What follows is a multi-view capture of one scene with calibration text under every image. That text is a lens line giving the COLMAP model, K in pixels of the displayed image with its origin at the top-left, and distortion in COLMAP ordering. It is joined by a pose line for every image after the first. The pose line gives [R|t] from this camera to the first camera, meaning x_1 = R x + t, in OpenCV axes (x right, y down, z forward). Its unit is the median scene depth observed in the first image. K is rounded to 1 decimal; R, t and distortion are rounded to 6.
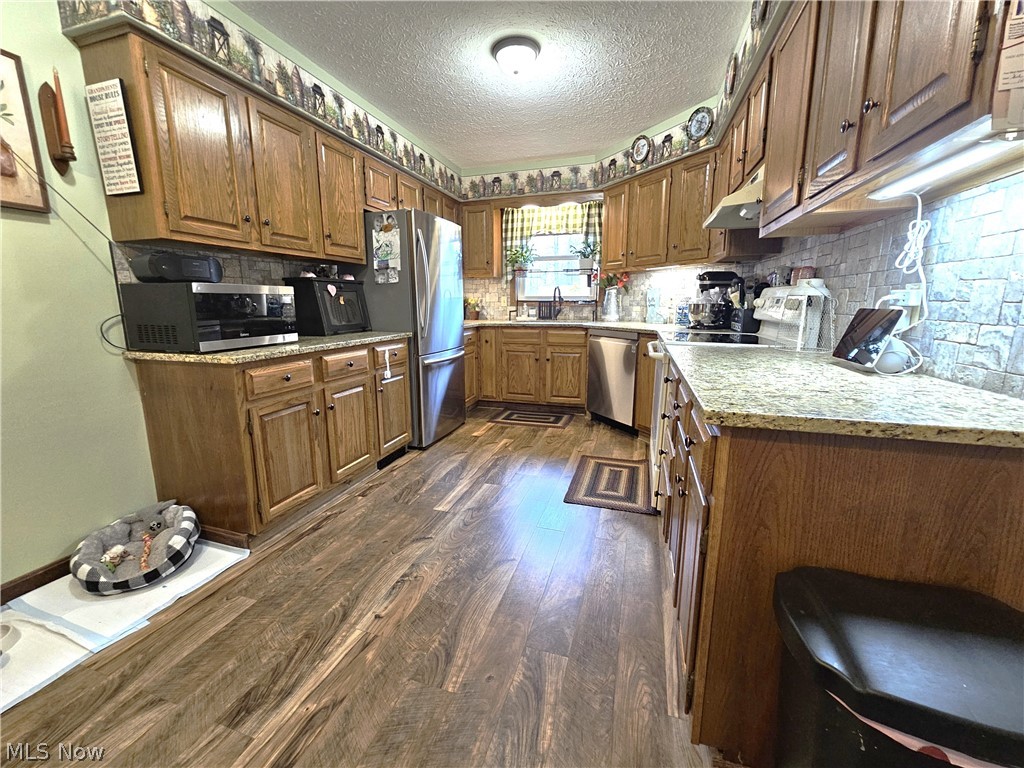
lens RADIAL K [[421.9, 0, 511.5], [0, 421.9, 379.8], [0, 0, 1]] dist [-0.000940, -0.002363]
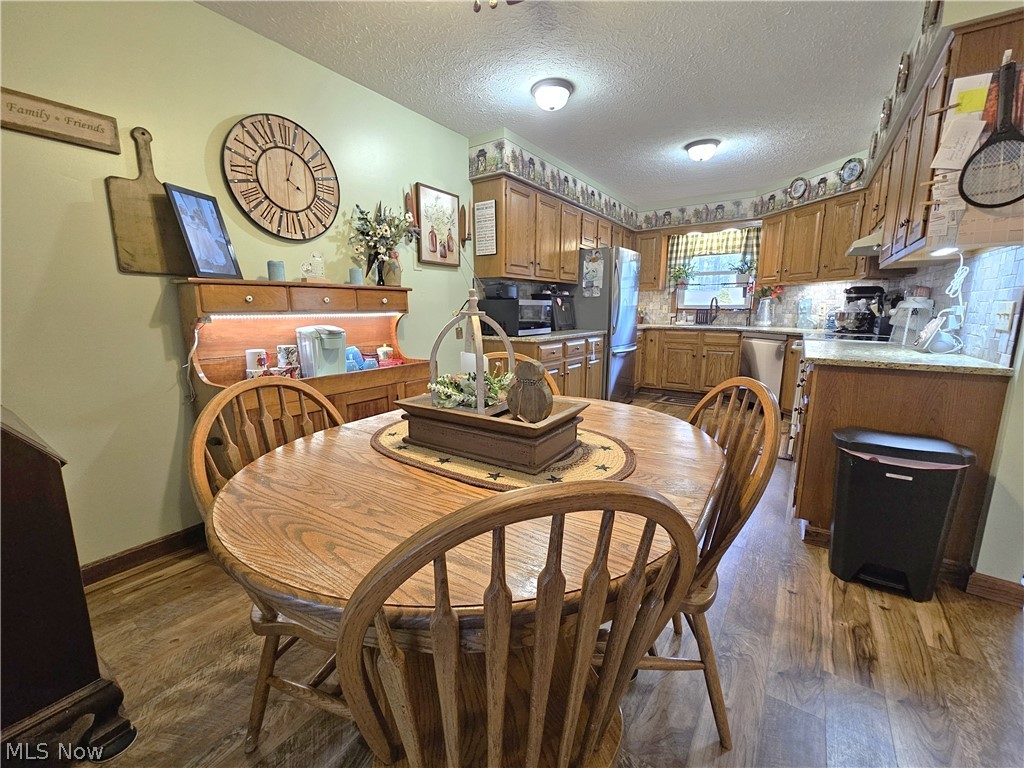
lens RADIAL K [[421.9, 0, 506.1], [0, 421.9, 378.8], [0, 0, 1]] dist [-0.000940, -0.002363]
pose [[0.950217, 0.055650, -0.306580, -0.109338], [-0.060643, 0.998137, -0.006776, 0.082220], [0.305631, 0.025031, 0.951821, -0.471685]]
